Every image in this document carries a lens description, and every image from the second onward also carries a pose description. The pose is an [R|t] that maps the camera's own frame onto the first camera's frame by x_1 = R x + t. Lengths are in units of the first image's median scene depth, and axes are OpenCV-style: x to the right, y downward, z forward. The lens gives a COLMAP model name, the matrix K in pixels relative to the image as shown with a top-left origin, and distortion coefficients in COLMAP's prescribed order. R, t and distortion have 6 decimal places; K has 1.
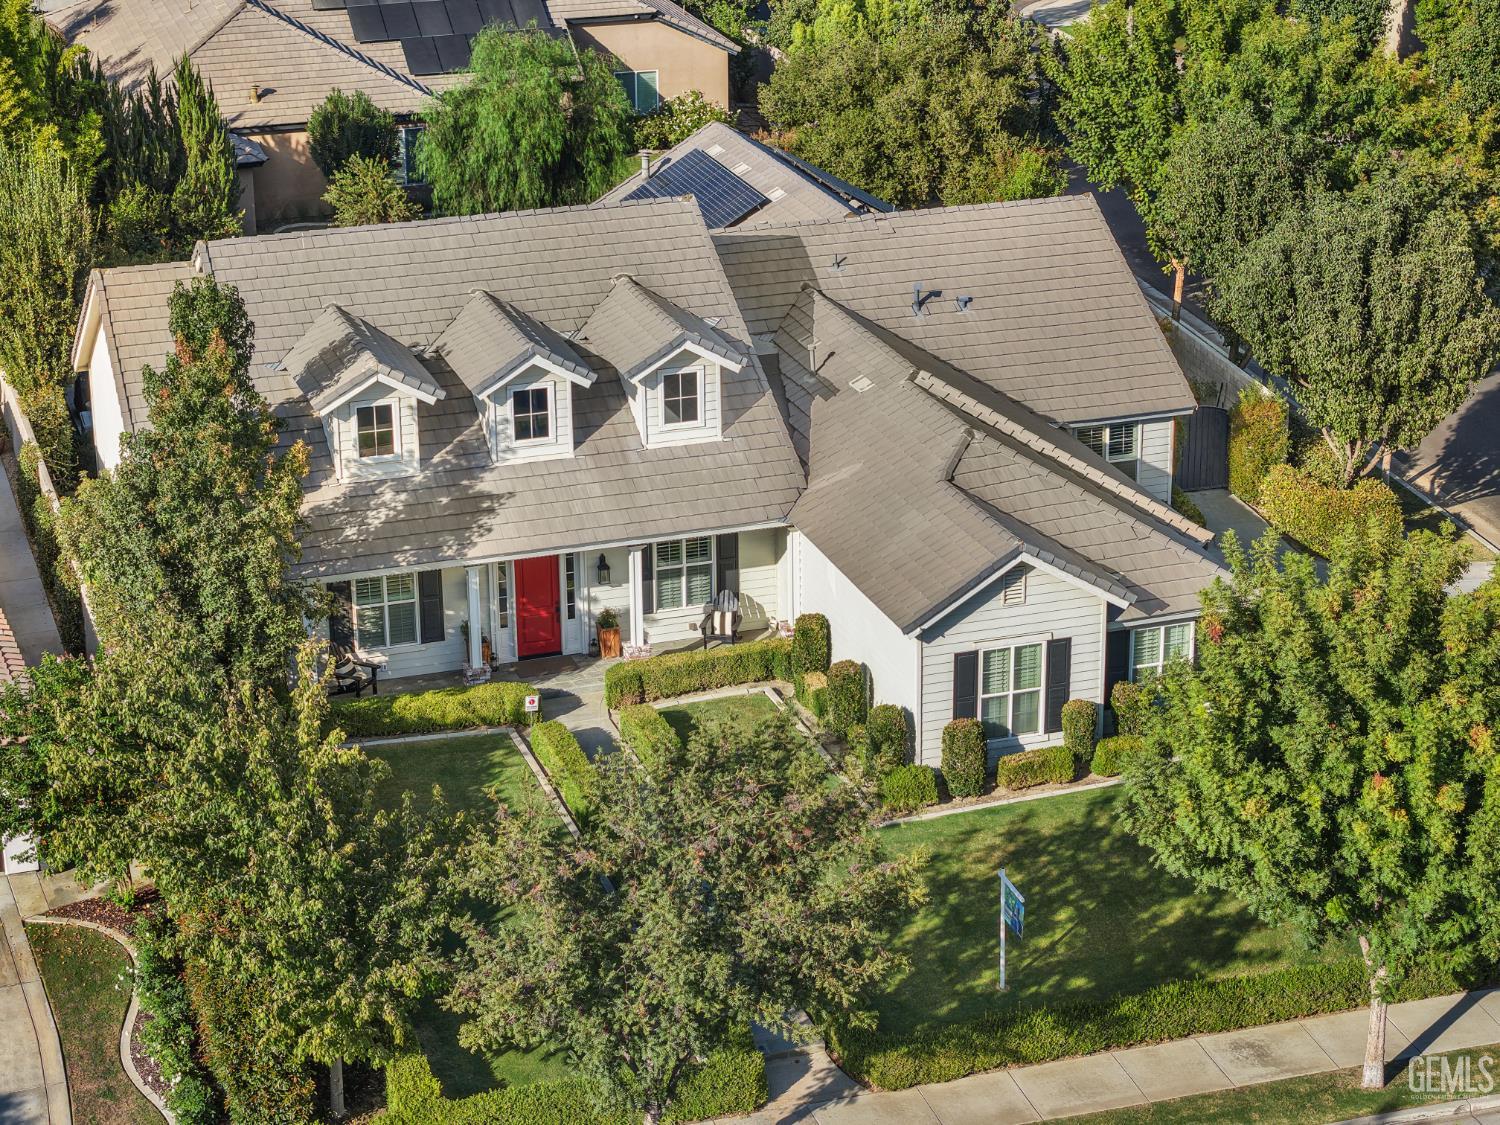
lens RADIAL K [[3080.7, 0, 751.3], [0, 3080.7, 566.0], [0, 0, 1]] dist [-0.105497, 0.000000]
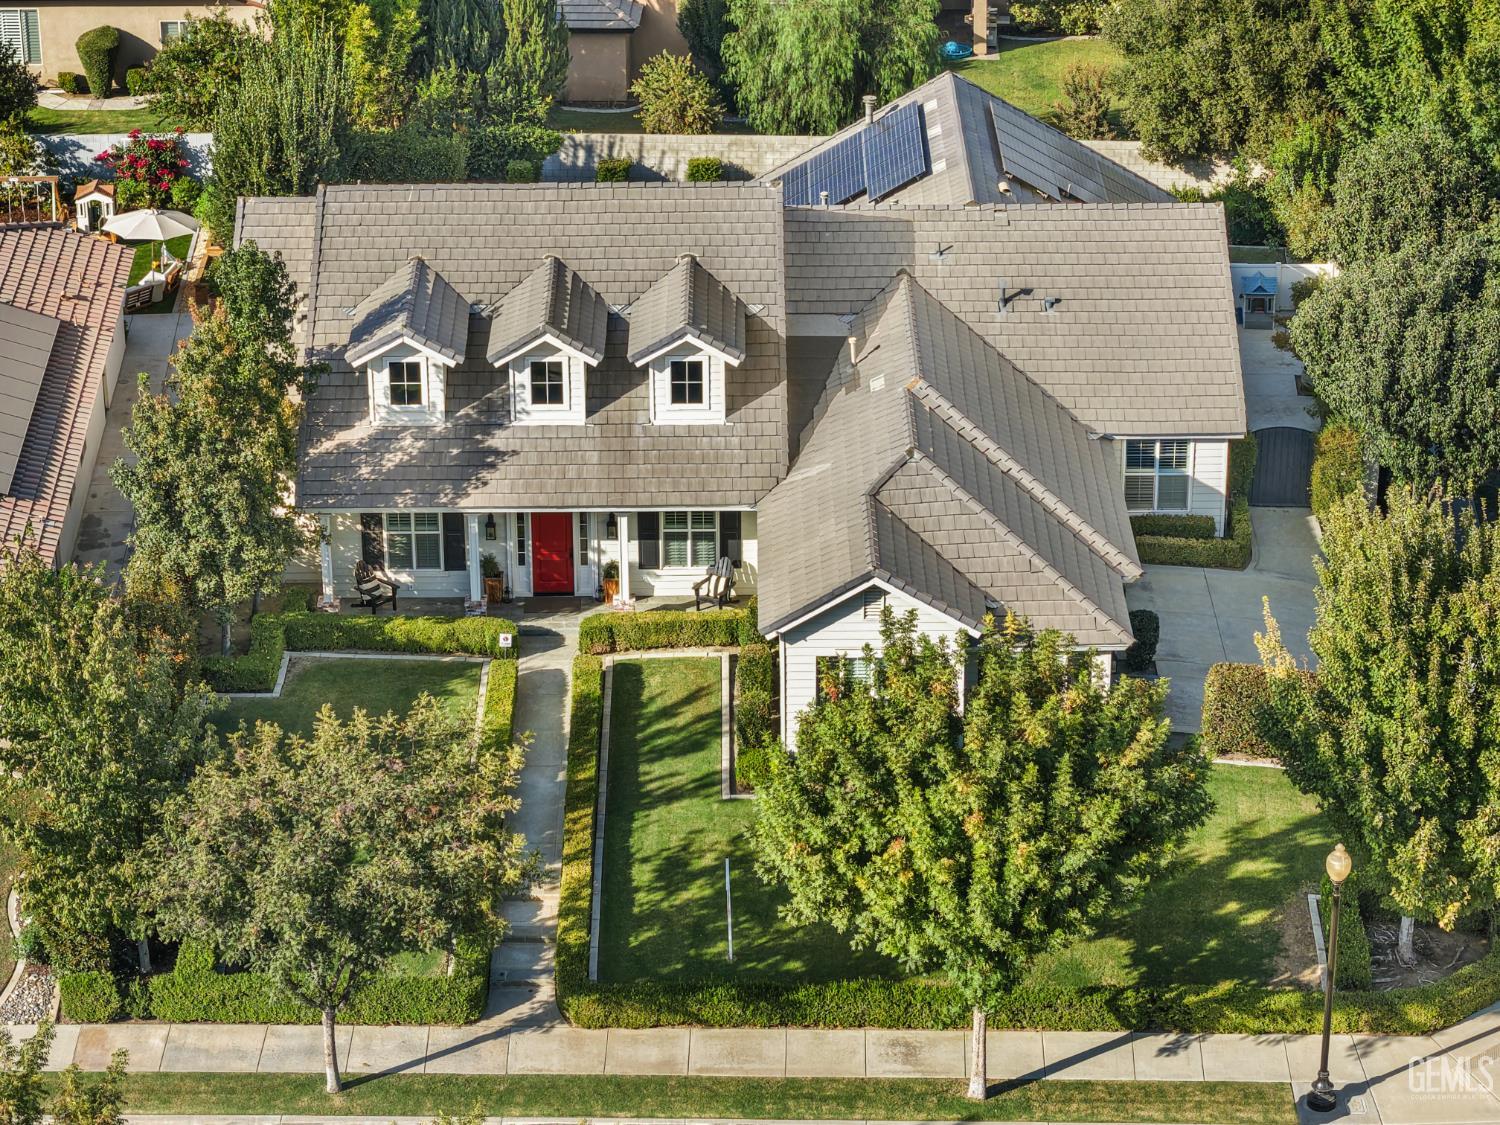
lens RADIAL K [[3795.0, 0, 750.4], [0, 3795.0, 559.7], [0, 0, 1]] dist [-0.103490, 0.000000]
pose [[0.949686, 0.136743, -0.281777, 0.393891], [-0.115694, 0.989189, 0.090112, -0.117968], [0.291053, -0.052978, 0.955239, -0.296871]]
